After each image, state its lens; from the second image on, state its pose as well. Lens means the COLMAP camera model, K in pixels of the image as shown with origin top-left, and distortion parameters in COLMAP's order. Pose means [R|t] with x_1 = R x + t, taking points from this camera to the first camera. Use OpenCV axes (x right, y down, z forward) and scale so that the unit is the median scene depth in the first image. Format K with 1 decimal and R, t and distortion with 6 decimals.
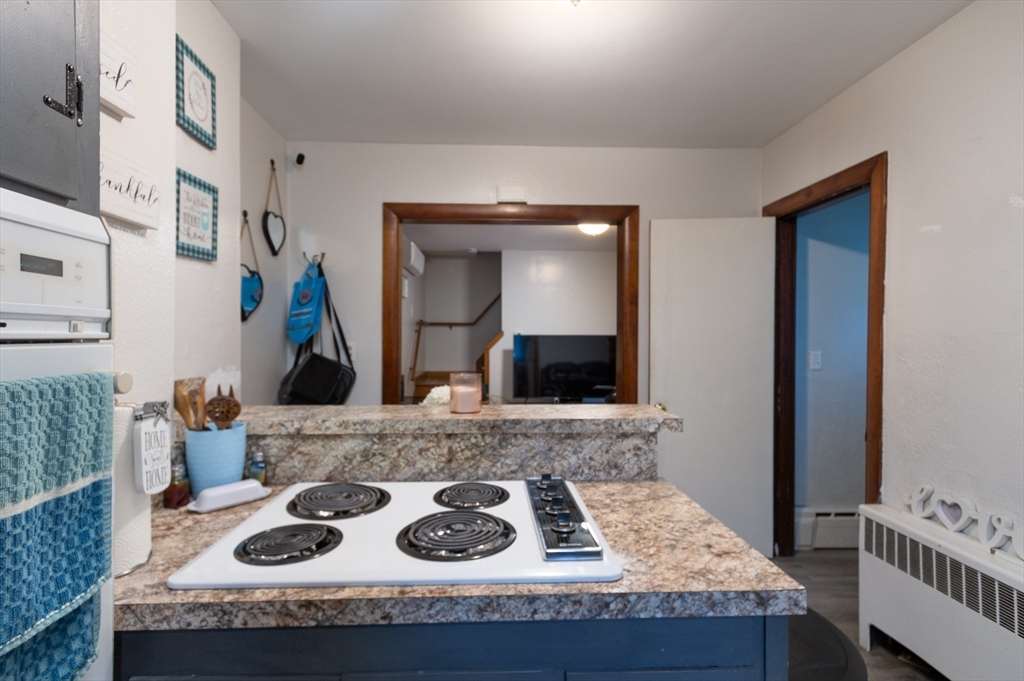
lens RADIAL K [[479.0, 0, 494.5], [0, 479.0, 339.4], [0, 0, 1]] dist [0.006494, 0.001204]
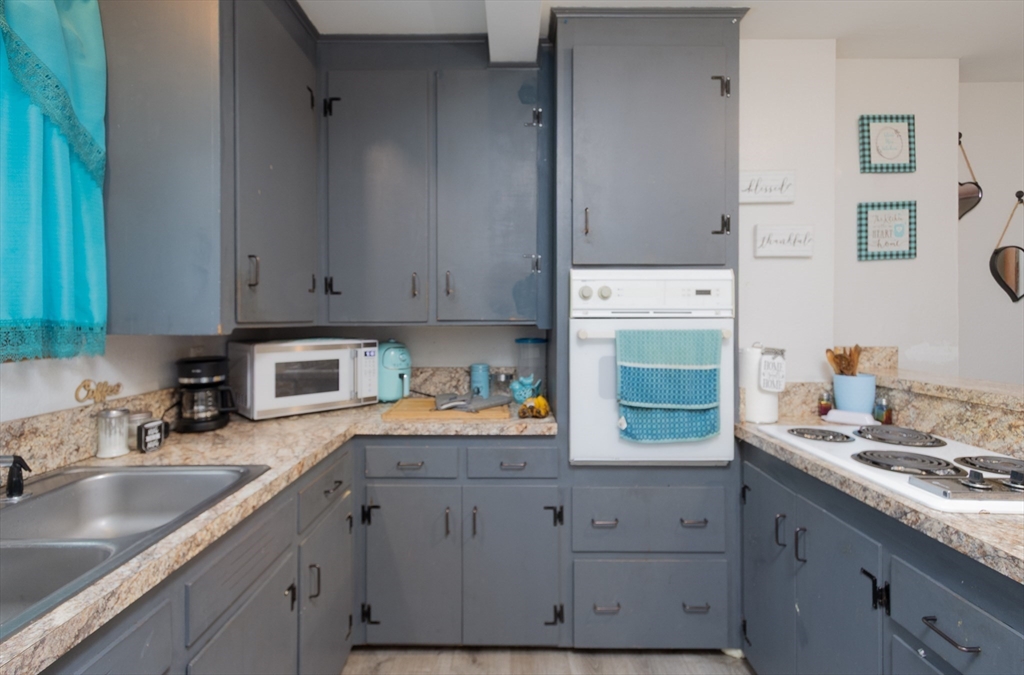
lens RADIAL K [[471.7, 0, 515.9], [0, 471.7, 316.6], [0, 0, 1]] dist [0.008028, -0.000694]
pose [[-0.031753, -0.005709, -0.999479, 0.904999], [-0.005407, 0.999970, -0.005540, 0.008225], [0.999481, 0.005228, -0.031783, -0.029039]]
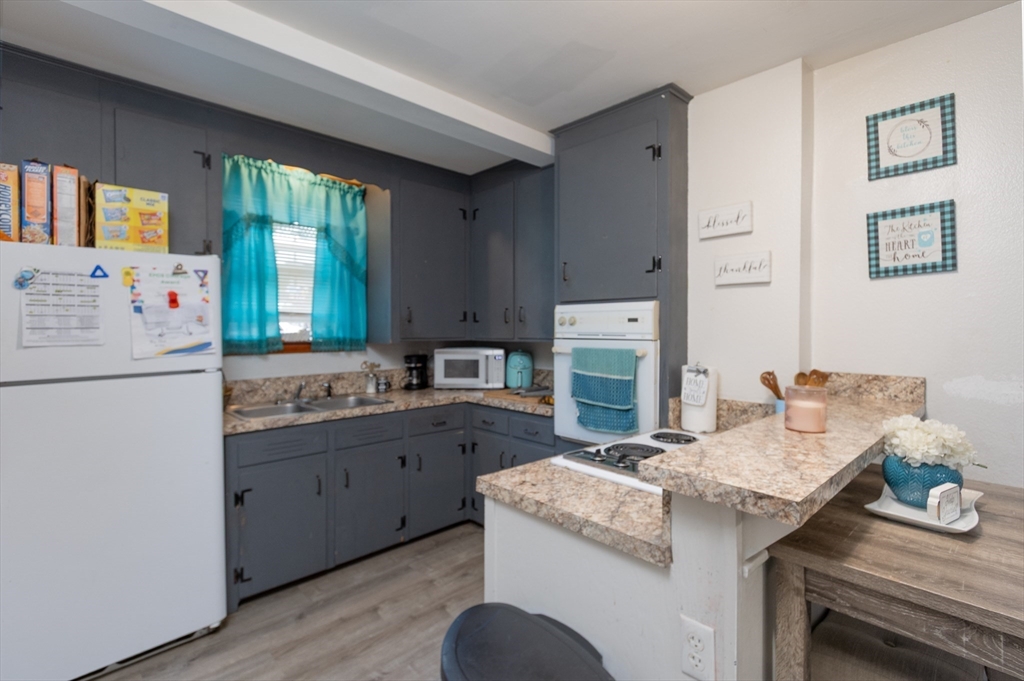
lens RADIAL K [[479.0, 0, 517.5], [0, 479.0, 331.0], [0, 0, 1]] dist [0.006494, 0.001204]
pose [[-0.737381, 0.000013, -0.675477, 1.034495], [-0.007260, 0.999942, 0.007945, -0.040577], [0.675438, 0.010763, -0.737339, 1.431190]]
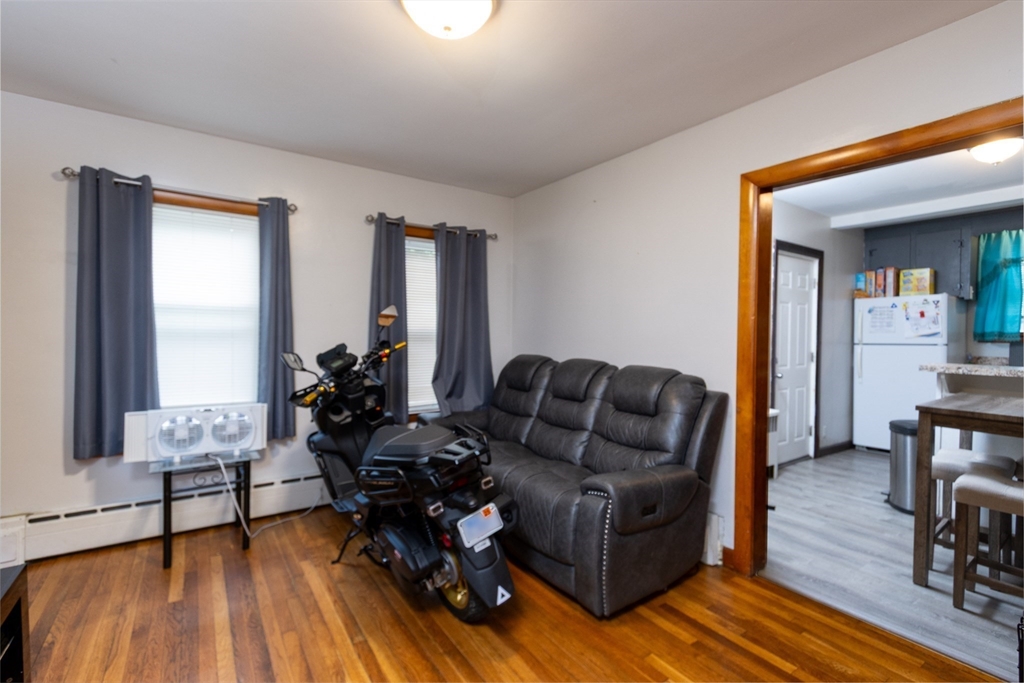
lens RADIAL K [[479.0, 0, 512.9], [0, 479.0, 343.1], [0, 0, 1]] dist [0.006494, 0.001204]
pose [[-0.562656, -0.027214, 0.826243, -0.415544], [-0.002987, 0.999518, 0.030887, -0.004098], [-0.826686, 0.014911, -0.562466, 4.122369]]
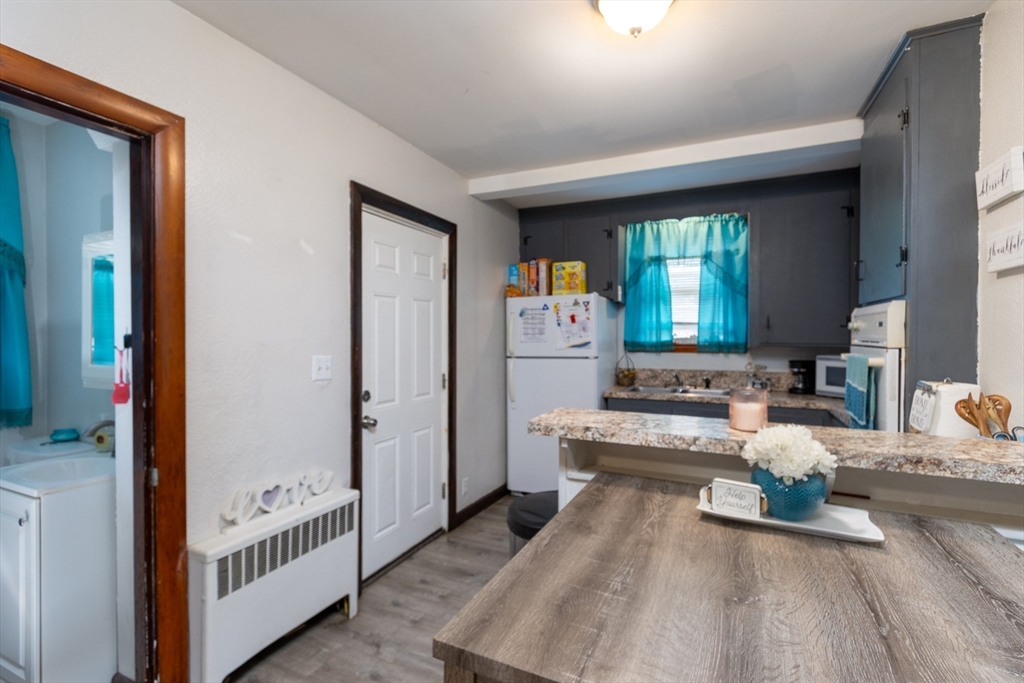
lens RADIAL K [[479.0, 0, 503.1], [0, 479.0, 341.0], [0, 0, 1]] dist [0.006494, 0.001204]
pose [[-0.890591, -0.011981, 0.454647, -0.071578], [-0.002299, 0.999759, 0.021843, -0.047689], [-0.454799, 0.018408, -0.890404, 2.279050]]
